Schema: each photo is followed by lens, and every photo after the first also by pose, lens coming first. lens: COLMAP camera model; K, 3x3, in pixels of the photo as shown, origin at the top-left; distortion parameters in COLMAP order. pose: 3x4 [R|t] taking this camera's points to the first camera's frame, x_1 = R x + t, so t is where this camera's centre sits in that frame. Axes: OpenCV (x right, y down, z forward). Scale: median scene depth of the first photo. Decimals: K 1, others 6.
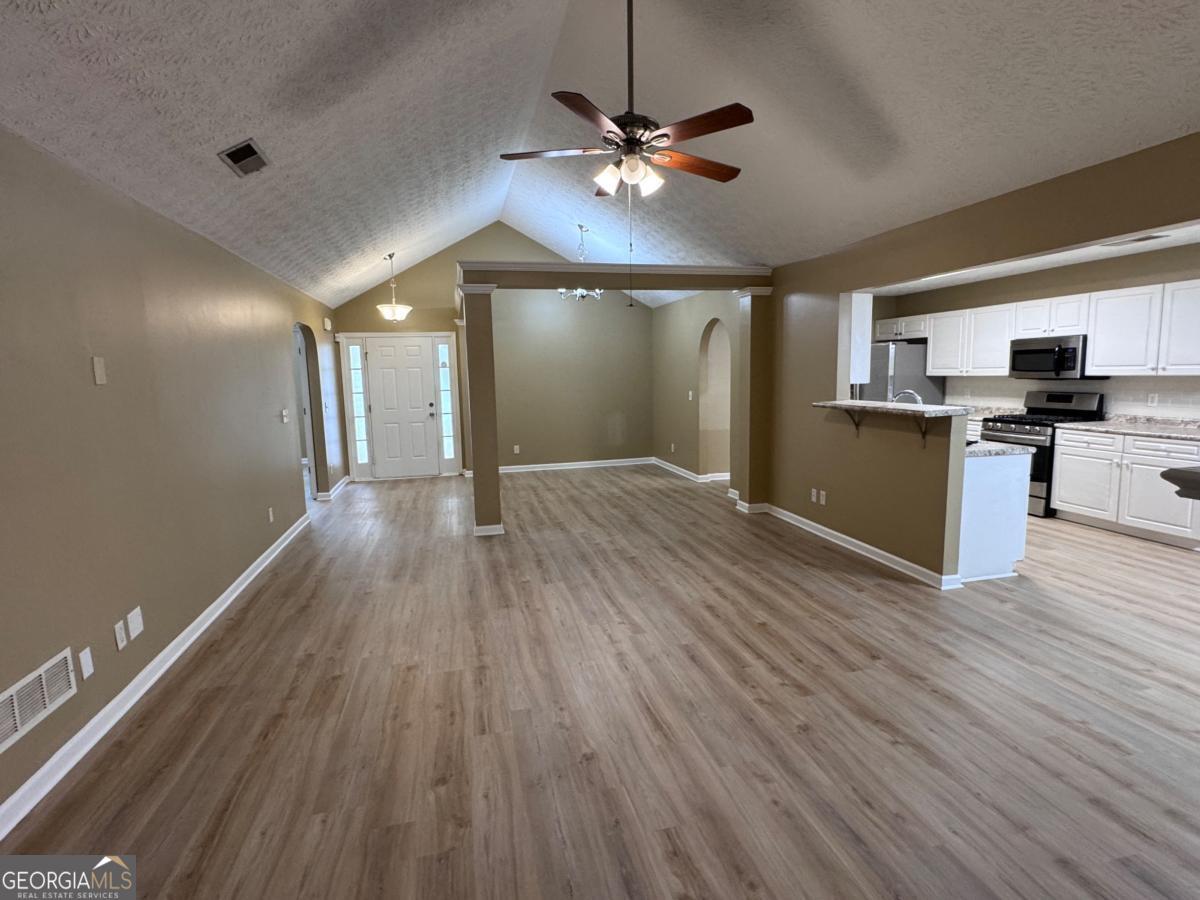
lens RADIAL K [[604.1, 0, 609.2], [0, 604.1, 450.7], [0, 0, 1]] dist [0.001277, 0.000649]
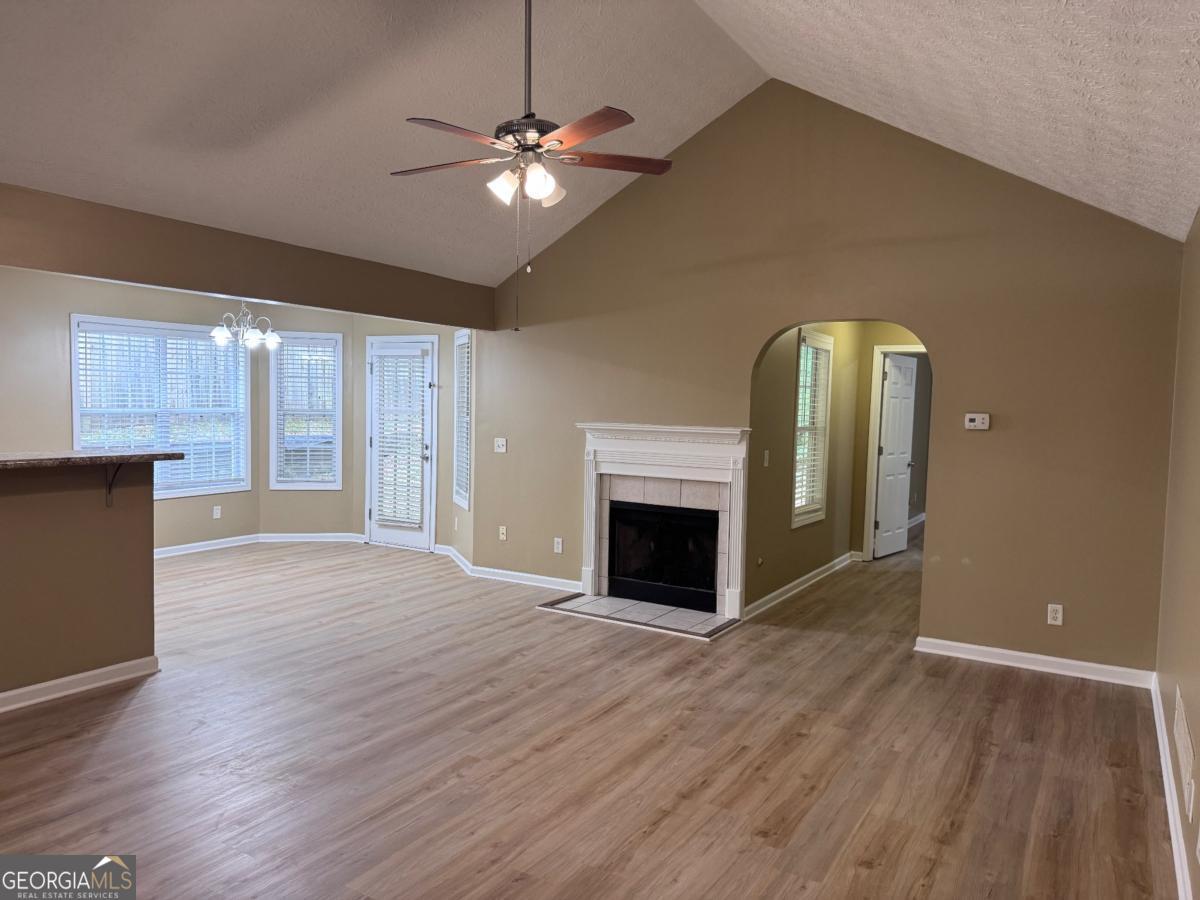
lens RADIAL K [[848.6, 0, 602.3], [0, 848.6, 451.6], [0, 0, 1]] dist [-0.037599, -0.005050]
pose [[-0.705164, -0.031017, 0.708366, -0.854011], [0.093854, 0.986169, 0.136610, -0.207274], [-0.702806, 0.162815, -0.692499, 1.709050]]
